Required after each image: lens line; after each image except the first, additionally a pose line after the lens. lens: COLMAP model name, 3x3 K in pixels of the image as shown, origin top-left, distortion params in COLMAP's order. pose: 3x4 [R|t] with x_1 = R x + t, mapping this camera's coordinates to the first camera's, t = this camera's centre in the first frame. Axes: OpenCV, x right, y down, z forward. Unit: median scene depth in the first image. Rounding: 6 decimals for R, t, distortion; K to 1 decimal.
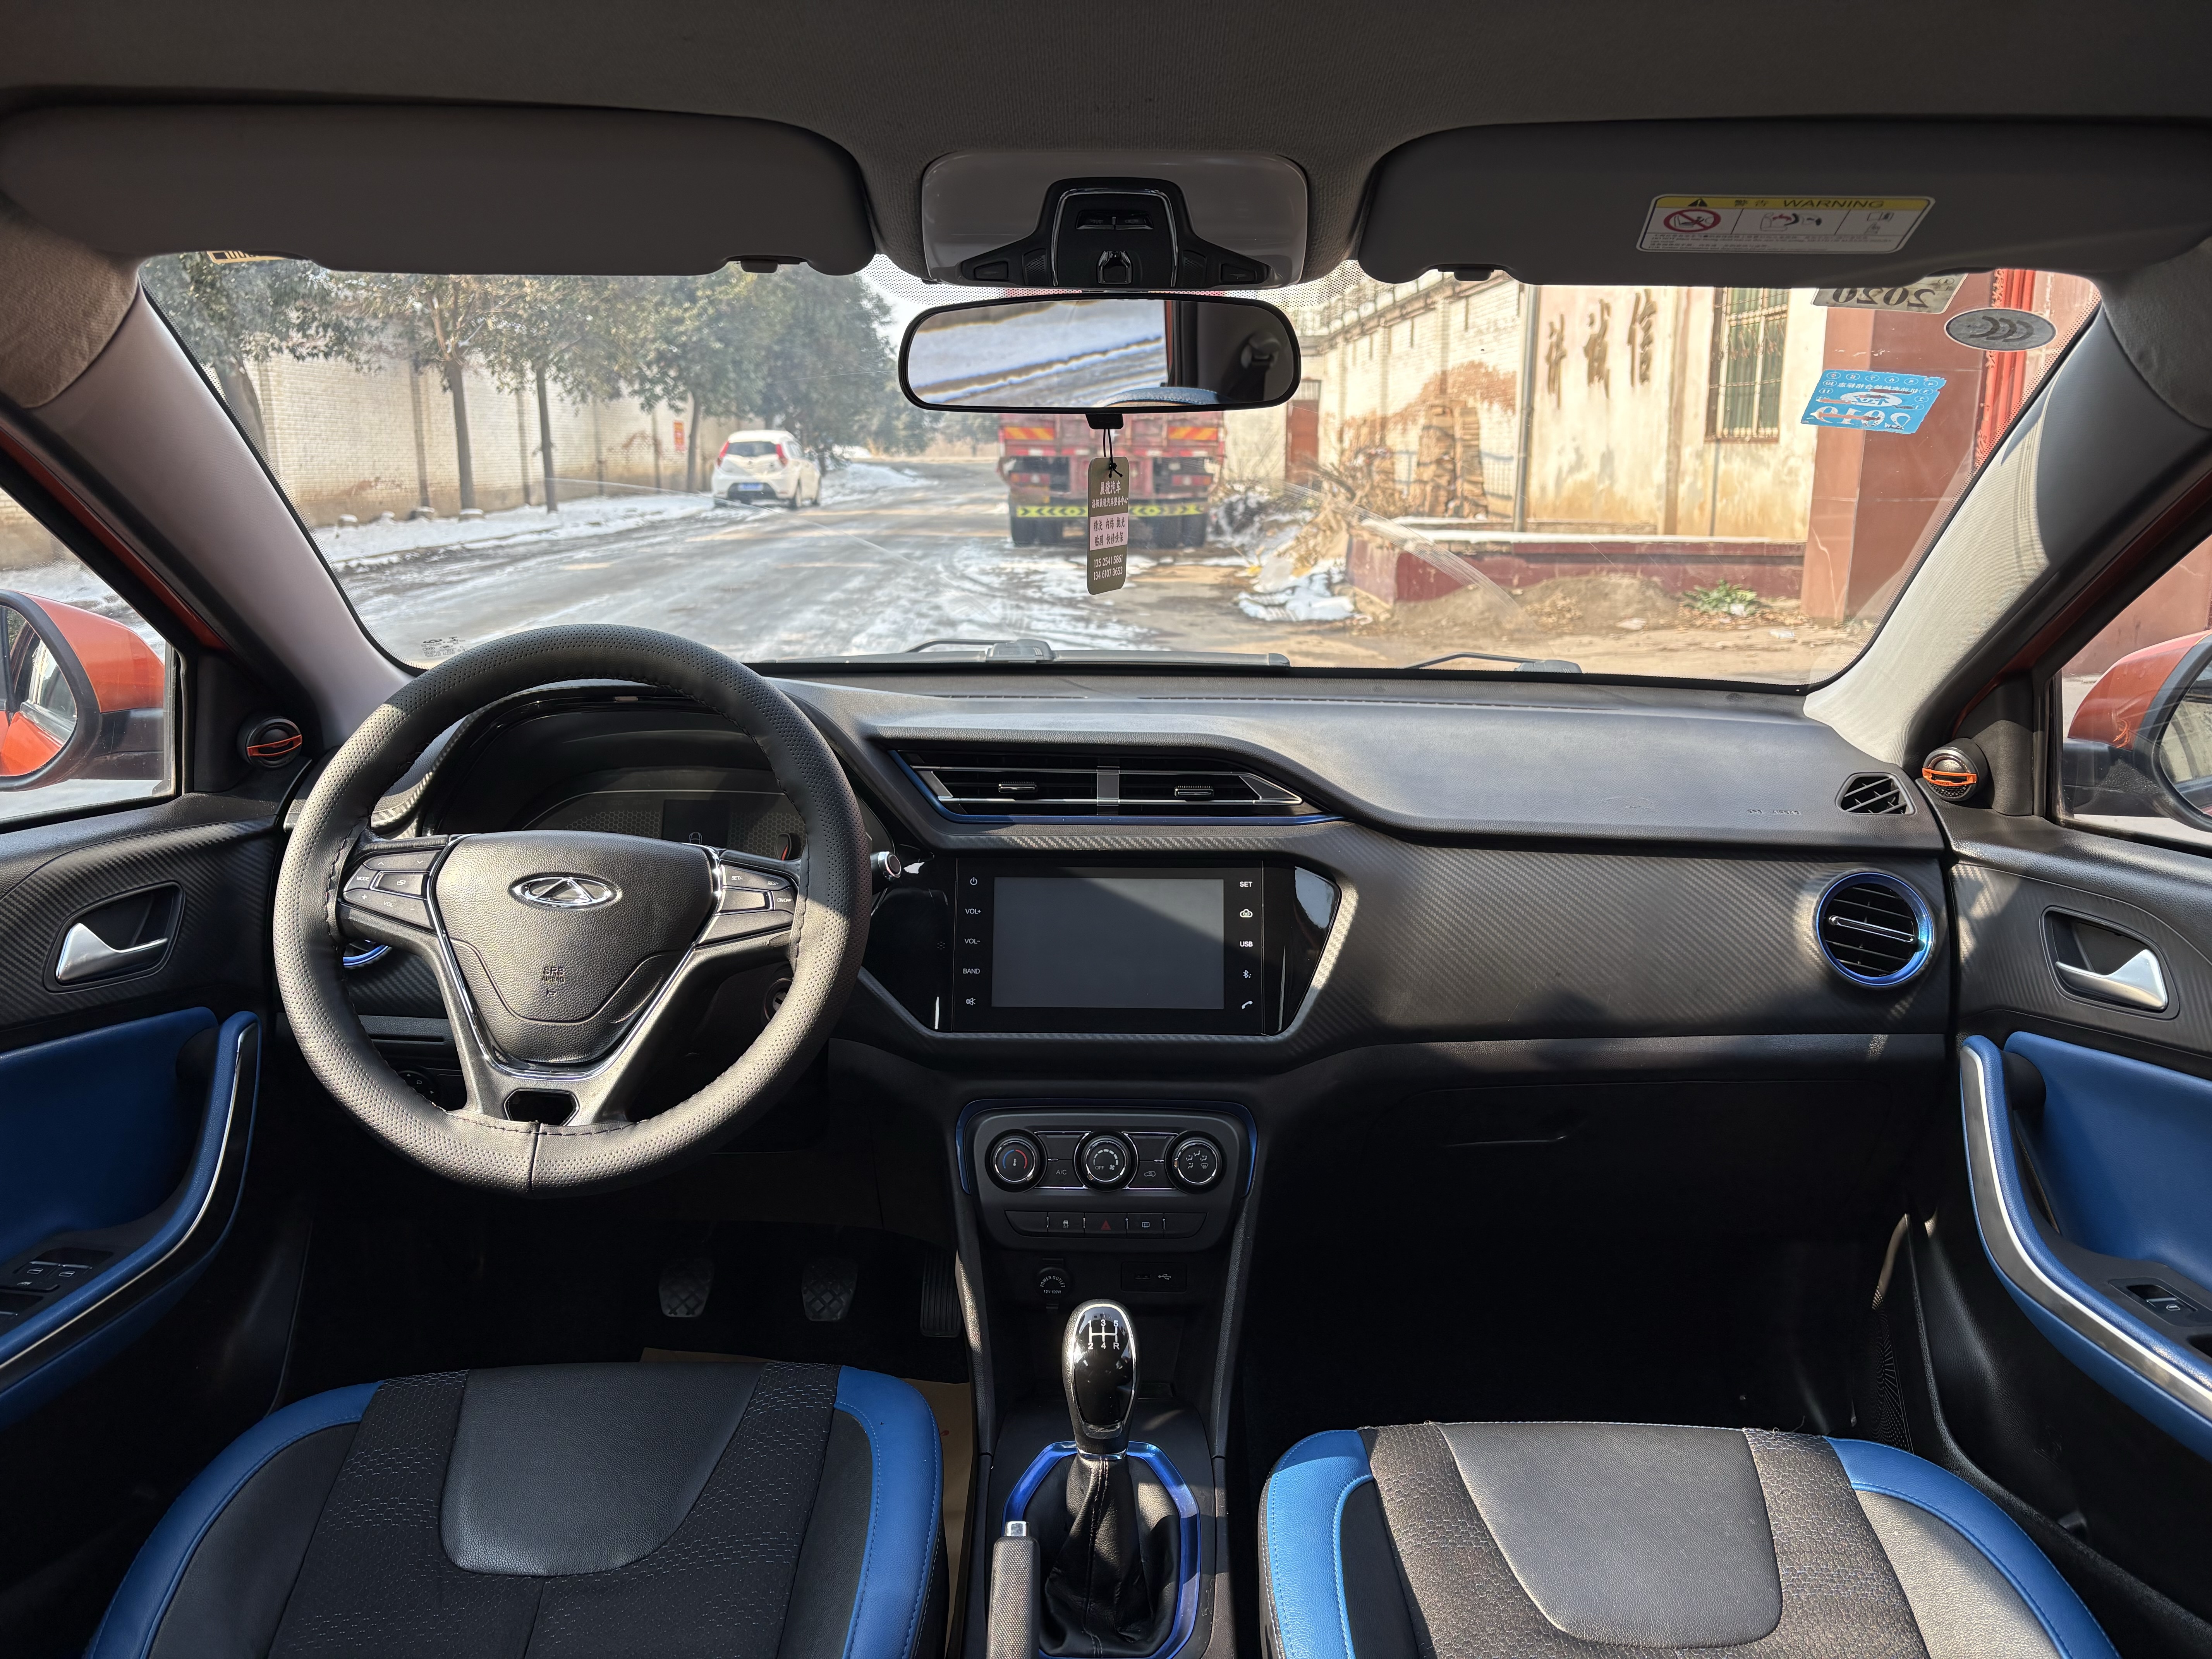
lens RADIAL K [[1682.6, 0, 1103.8], [0, 1682.6, 810.3], [0, 0, 1]] dist [0.037179, -0.027977]
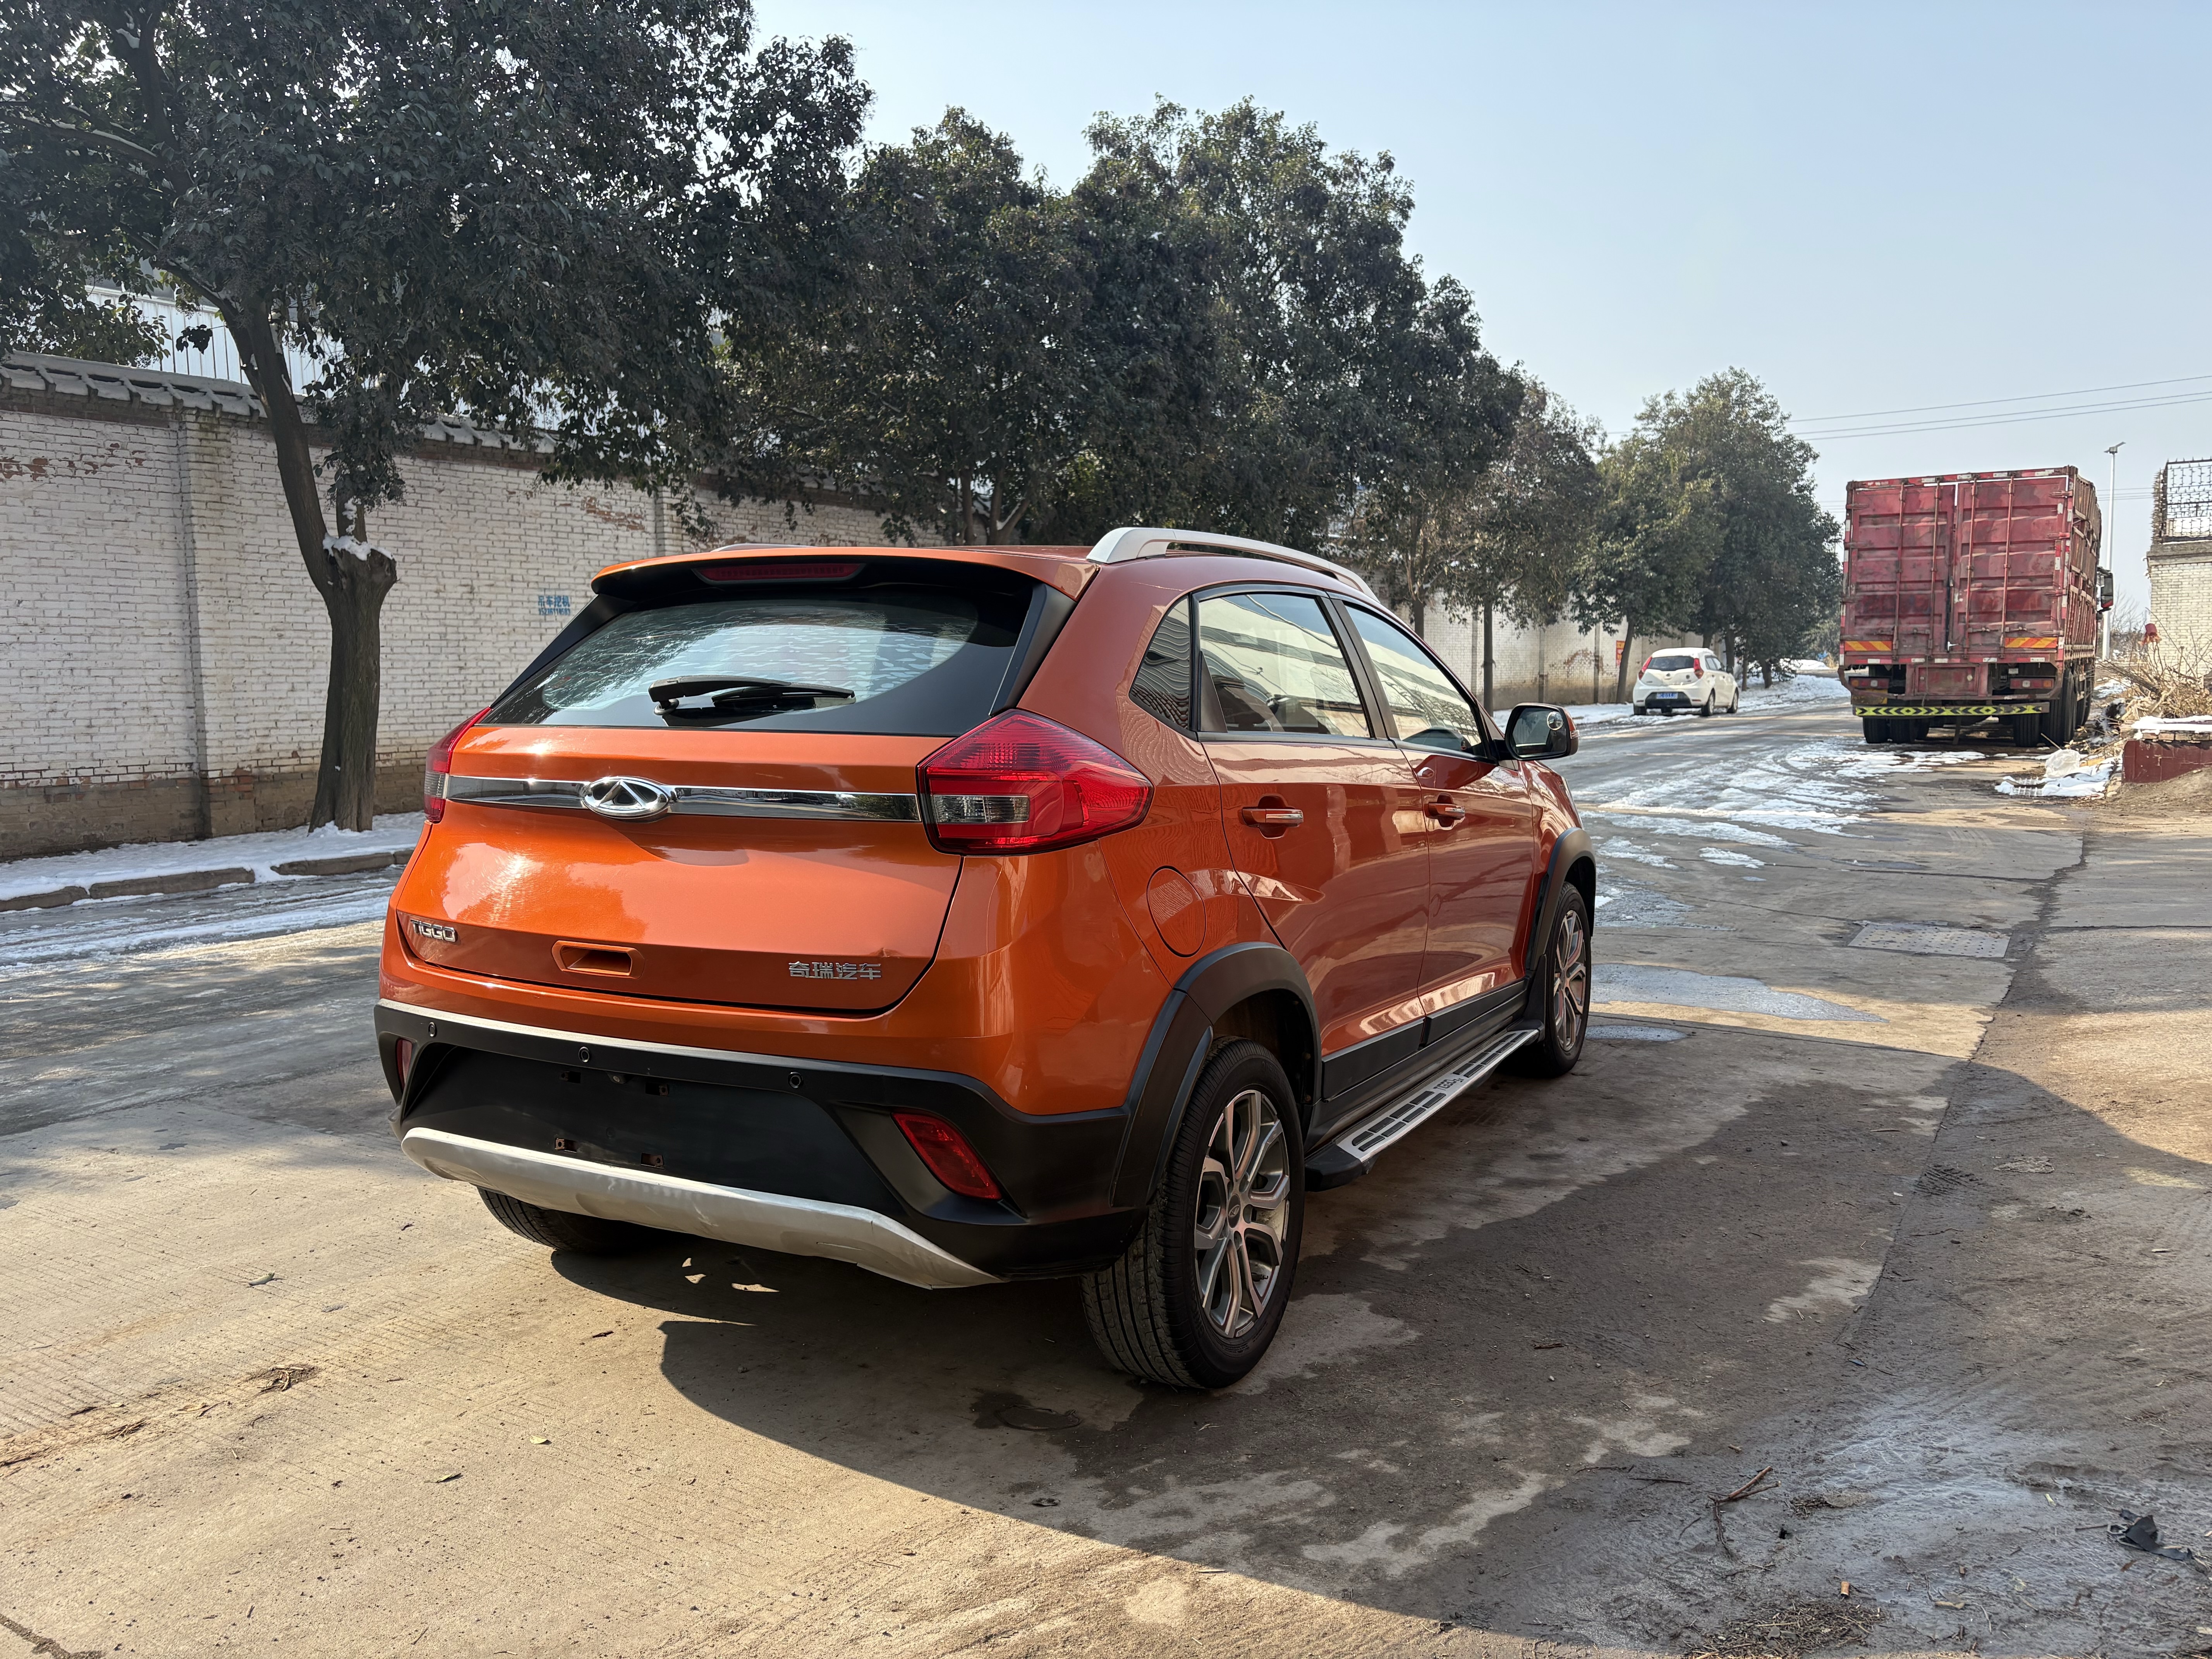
lens RADIAL K [[1682.6, 0, 1094.1], [0, 1682.6, 832.1], [0, 0, 1]] dist [0.037179, -0.027977]
pose [[0.841651, 0.043477, -0.538269, 0.107044], [-0.103992, 0.991147, -0.082547, 0.041939], [0.529914, 0.125452, 0.838721, -0.184399]]
